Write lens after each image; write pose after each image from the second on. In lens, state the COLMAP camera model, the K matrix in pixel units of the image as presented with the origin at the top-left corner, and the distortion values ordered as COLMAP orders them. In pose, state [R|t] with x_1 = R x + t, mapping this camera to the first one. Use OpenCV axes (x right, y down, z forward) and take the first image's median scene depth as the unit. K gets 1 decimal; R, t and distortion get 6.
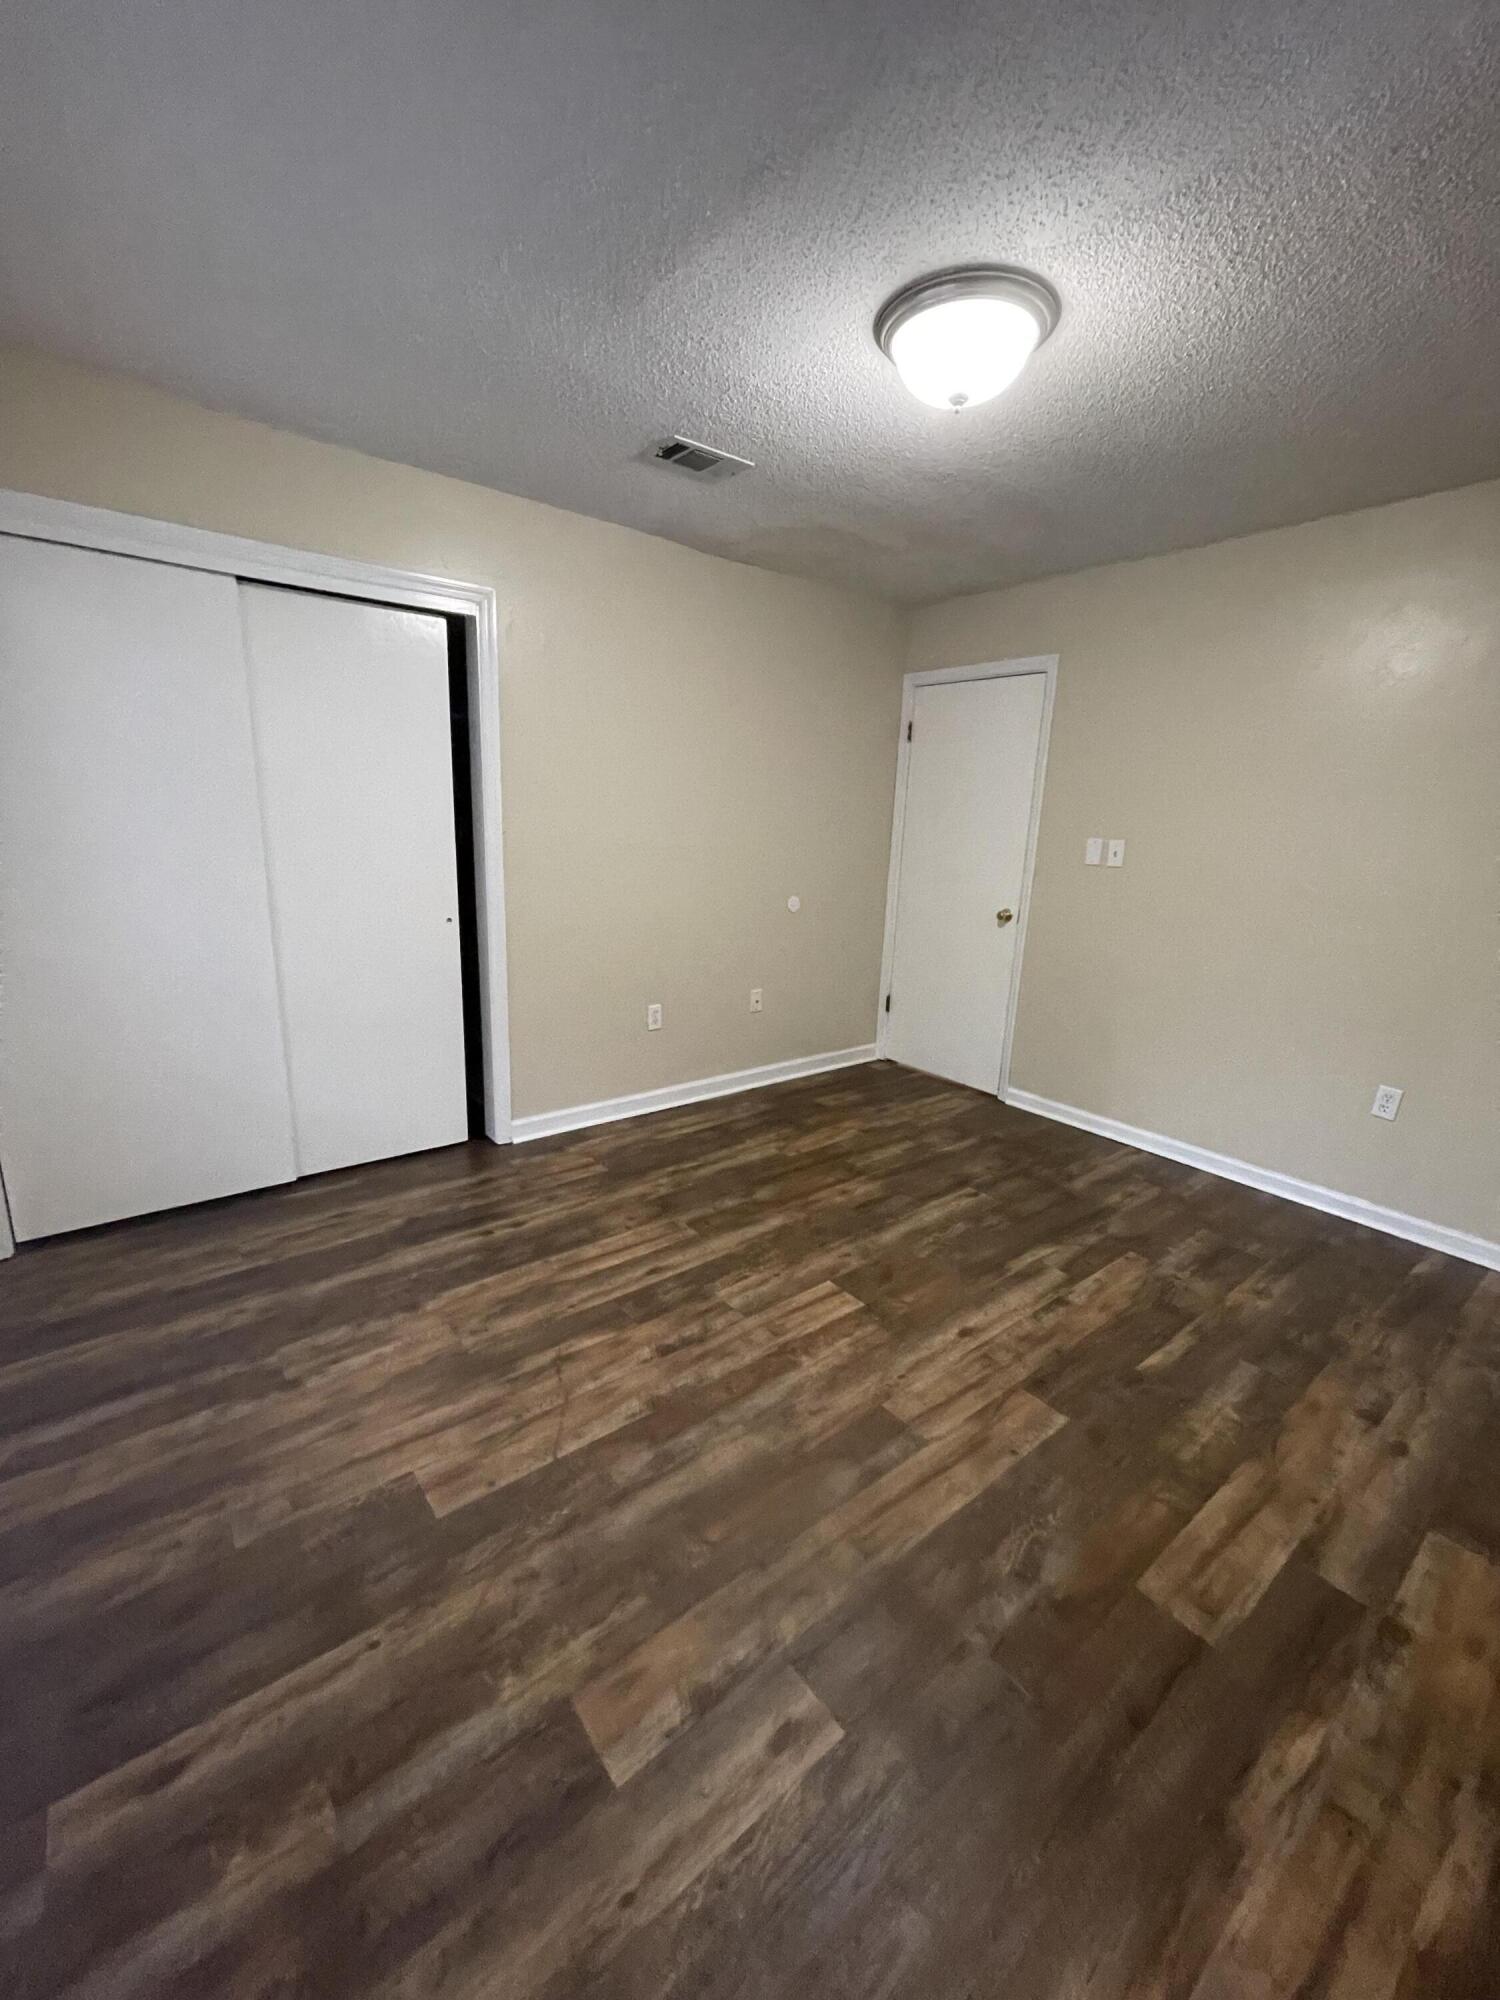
lens RADIAL K [[811.7, 0, 753.7], [0, 811.7, 999.8], [0, 0, 1]] dist [-0.006906, 0.003301]
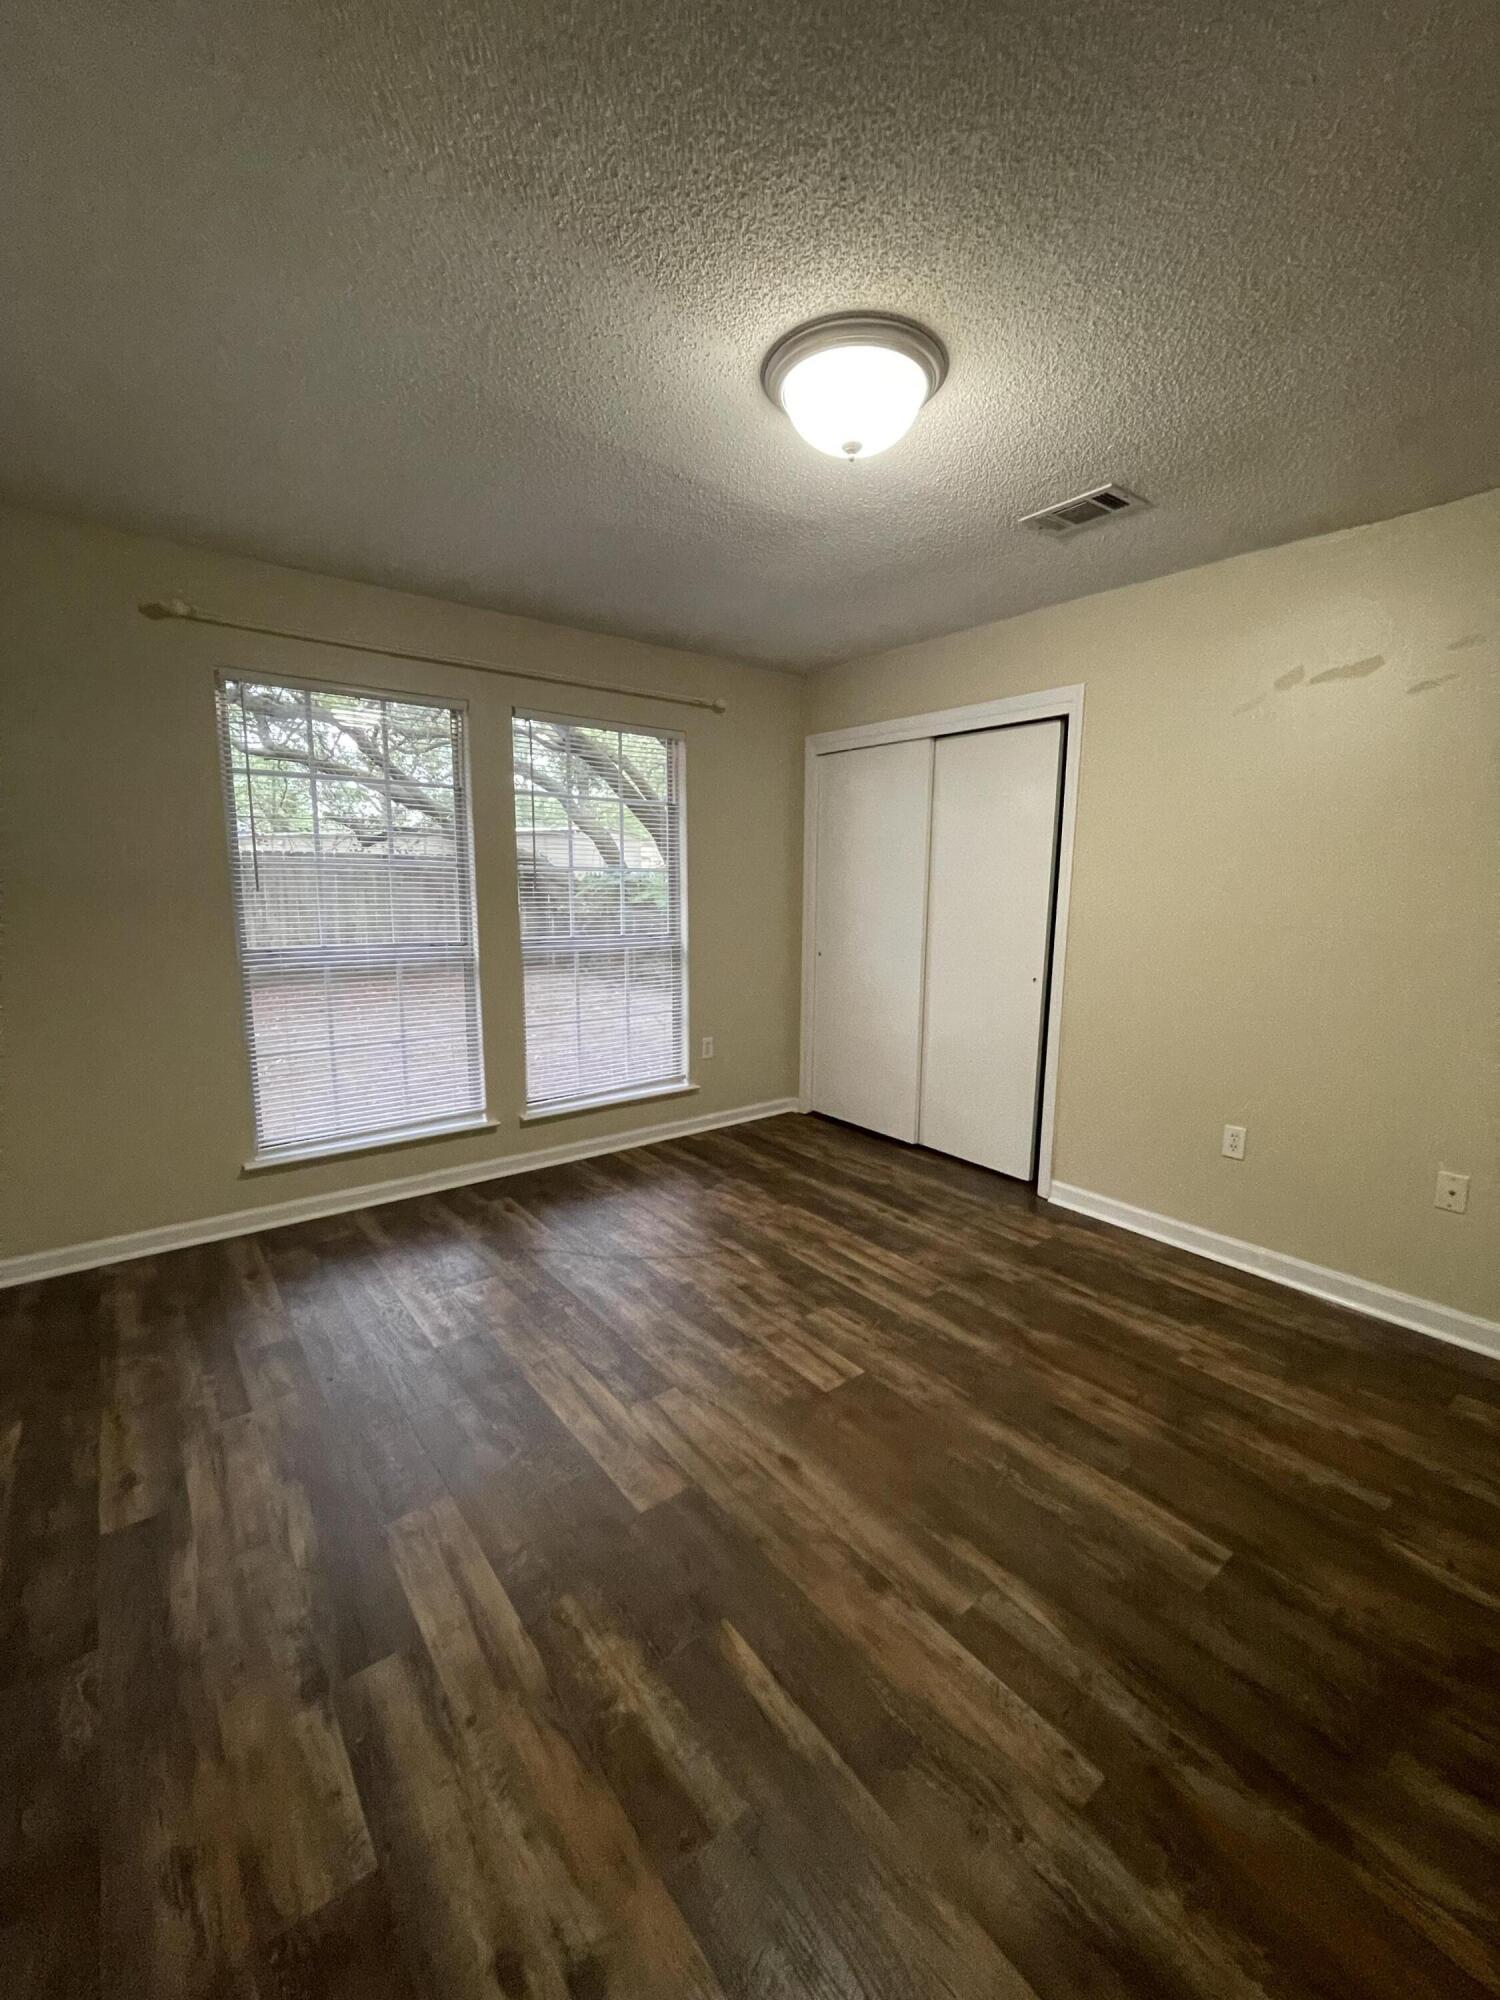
lens RADIAL K [[811.7, 0, 753.7], [0, 811.7, 999.8], [0, 0, 1]] dist [-0.006906, 0.003301]
pose [[-0.006292, 0.117657, -0.993034, 1.019212], [-0.234961, 0.965078, 0.115833, -0.147873], [0.971984, 0.234054, 0.021572, 0.802528]]
